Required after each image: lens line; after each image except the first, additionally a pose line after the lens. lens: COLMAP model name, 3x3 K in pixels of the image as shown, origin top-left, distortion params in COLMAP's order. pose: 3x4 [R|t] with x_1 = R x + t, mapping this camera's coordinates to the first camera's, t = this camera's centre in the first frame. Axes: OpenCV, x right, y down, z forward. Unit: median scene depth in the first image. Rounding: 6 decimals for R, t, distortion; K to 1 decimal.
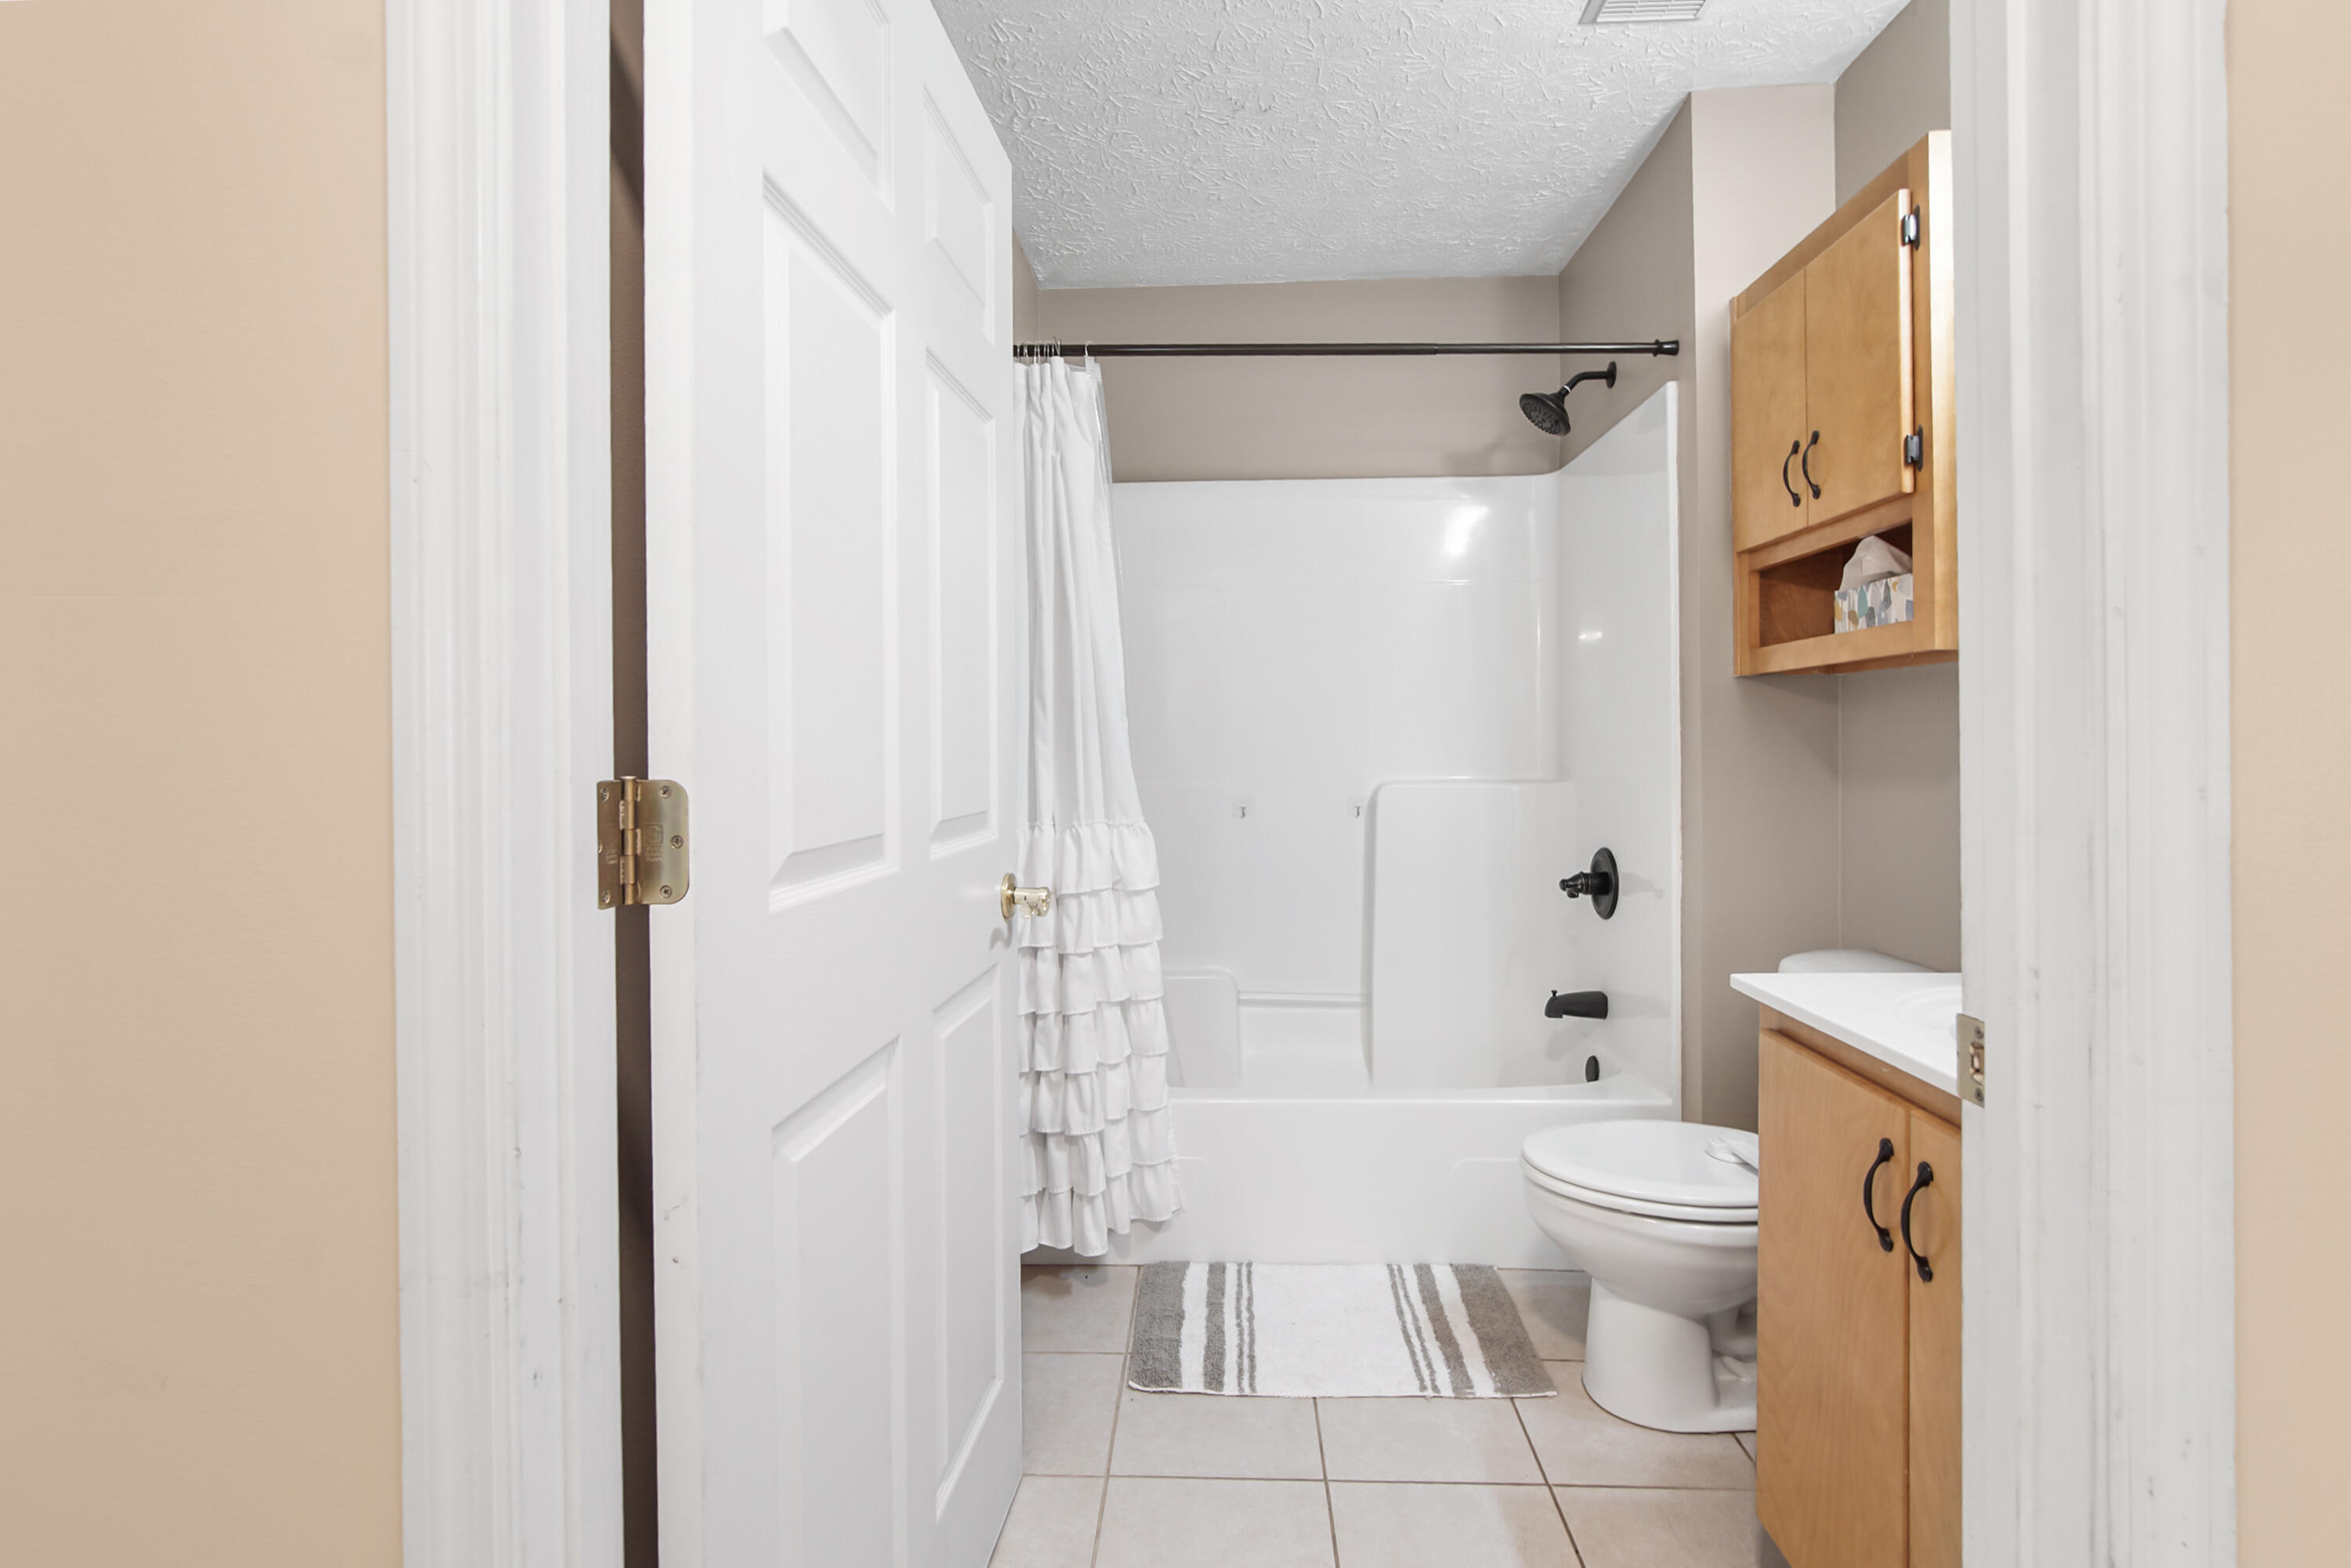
lens RADIAL K [[1066.6, 0, 1181.1], [0, 1066.6, 774.4], [0, 0, 1]] dist [-0.015400, 0.006183]
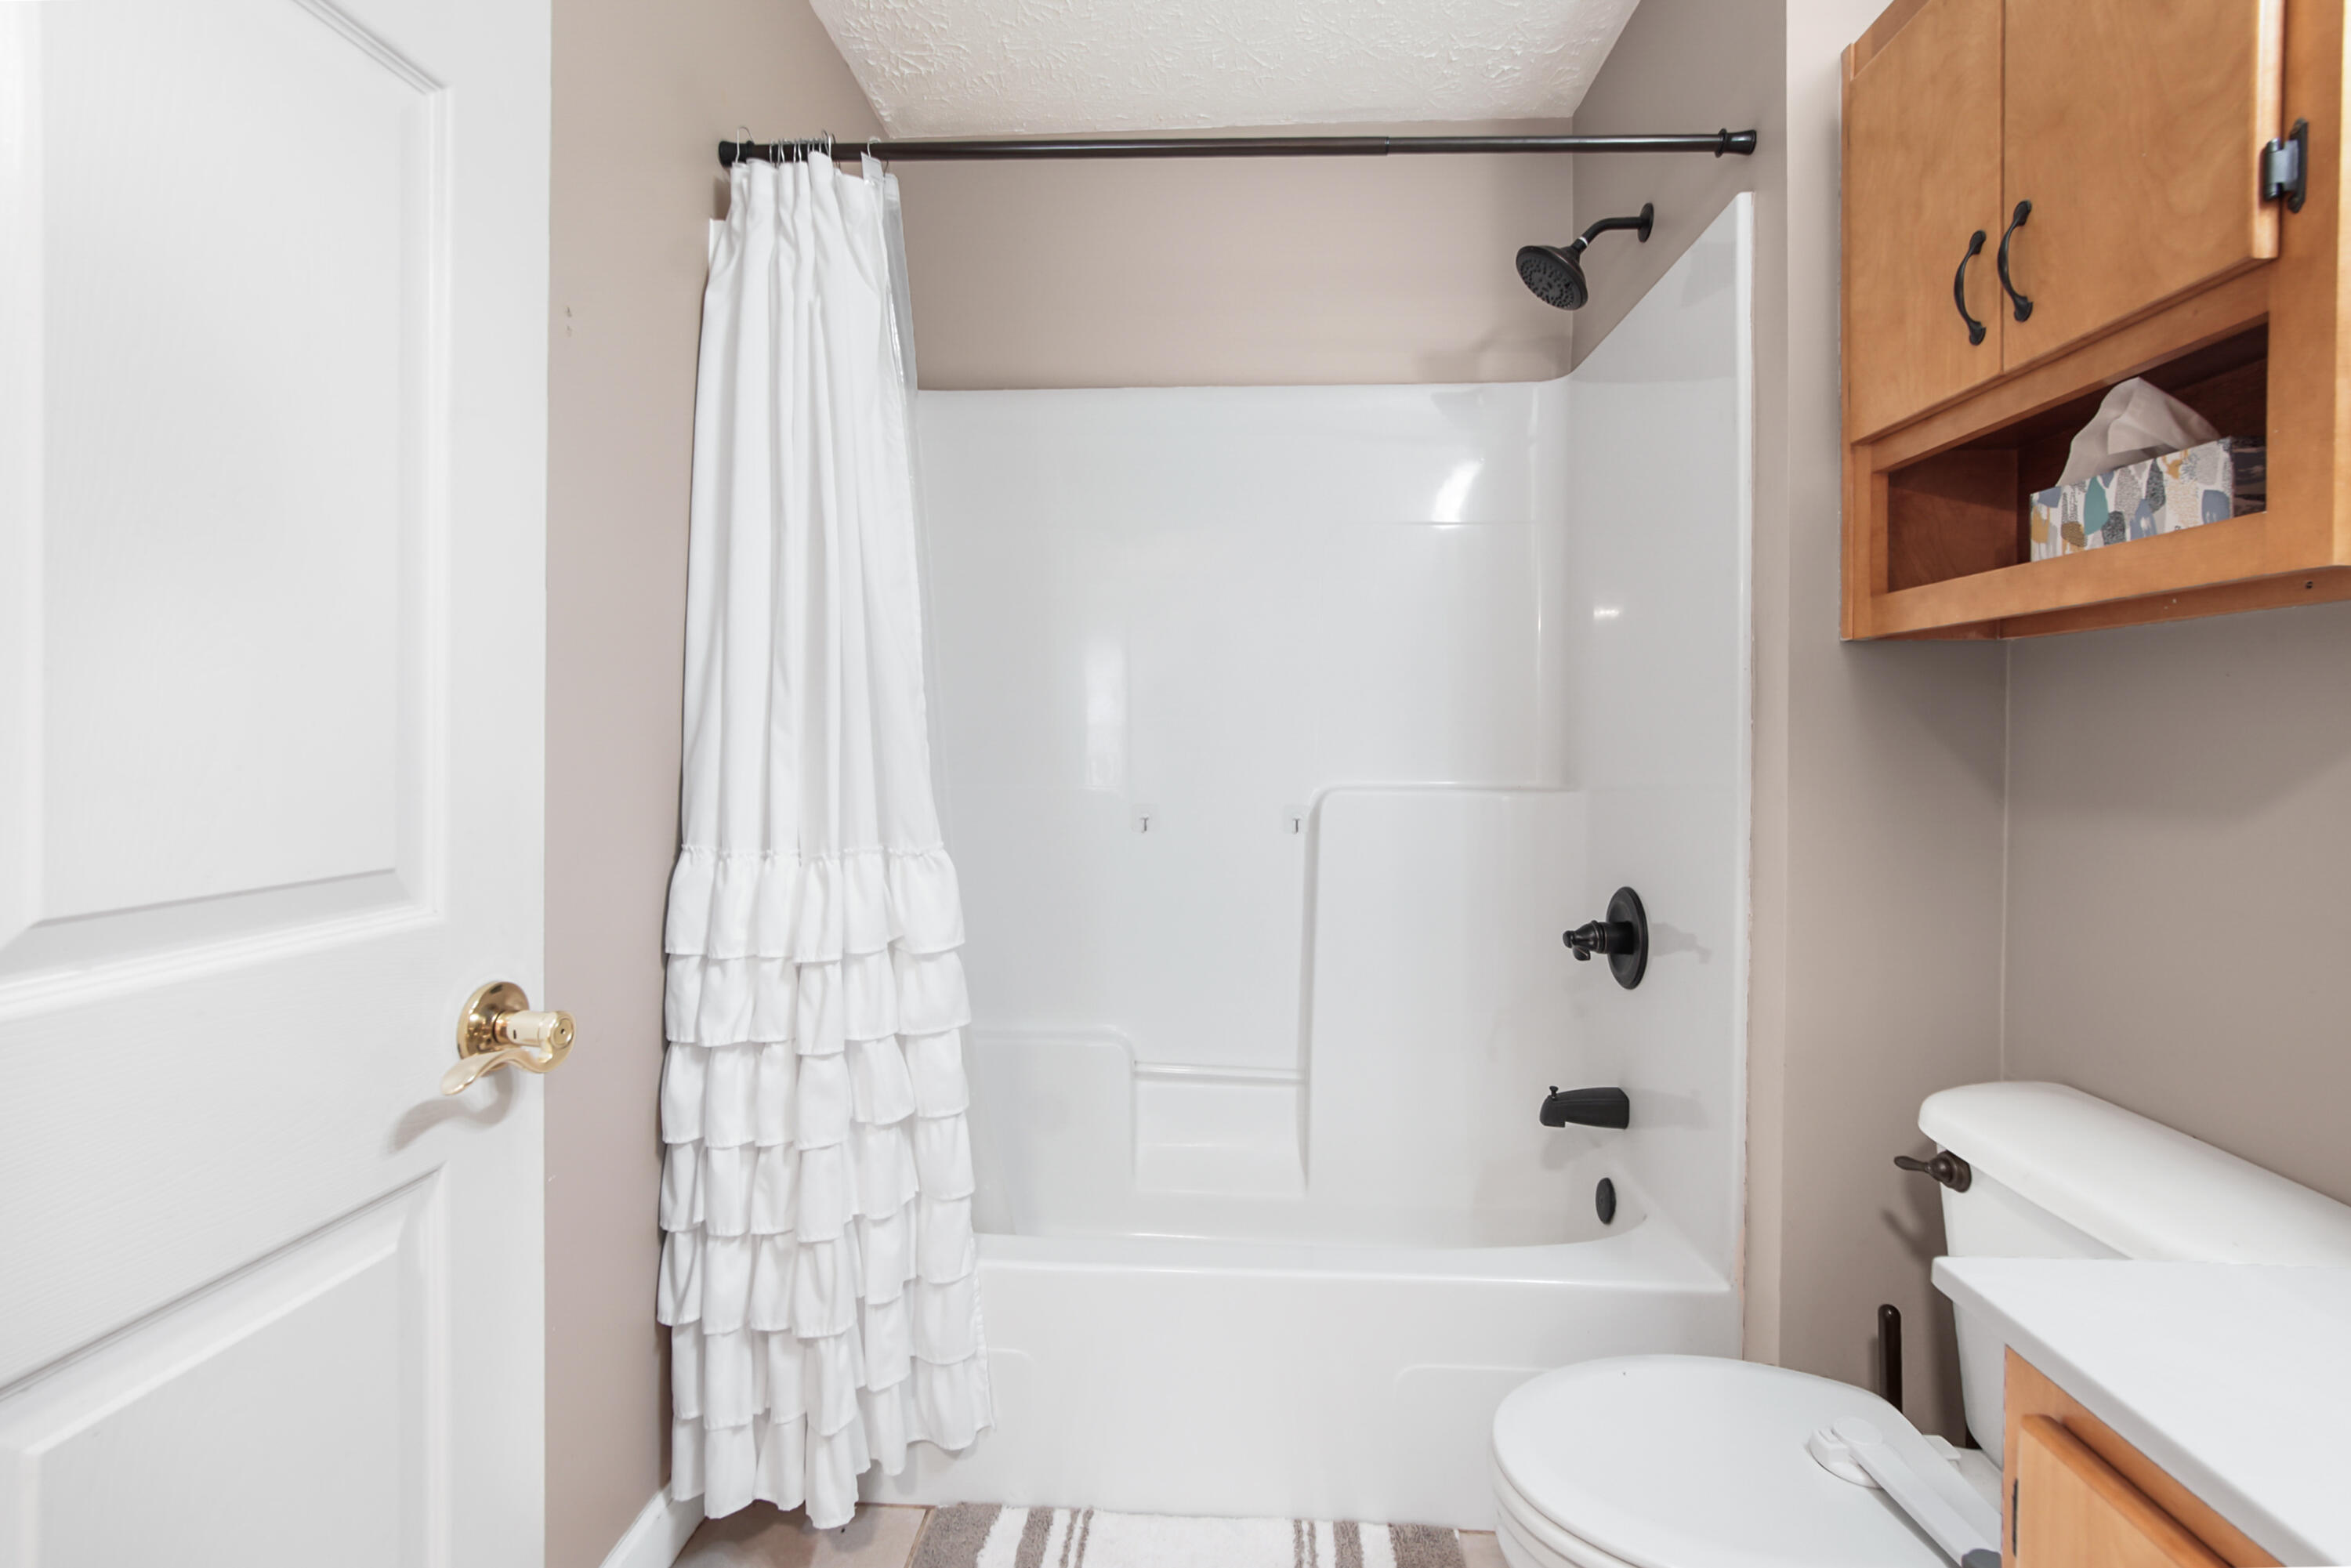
lens RADIAL K [[1066.6, 0, 1171.4], [0, 1066.6, 764.3], [0, 0, 1]] dist [-0.015400, 0.006183]
pose [[0.999823, 0.012533, -0.014033, 0.120297], [-0.012494, 0.999918, 0.002912, -0.013506], [0.014068, -0.002736, 0.999897, 0.336553]]
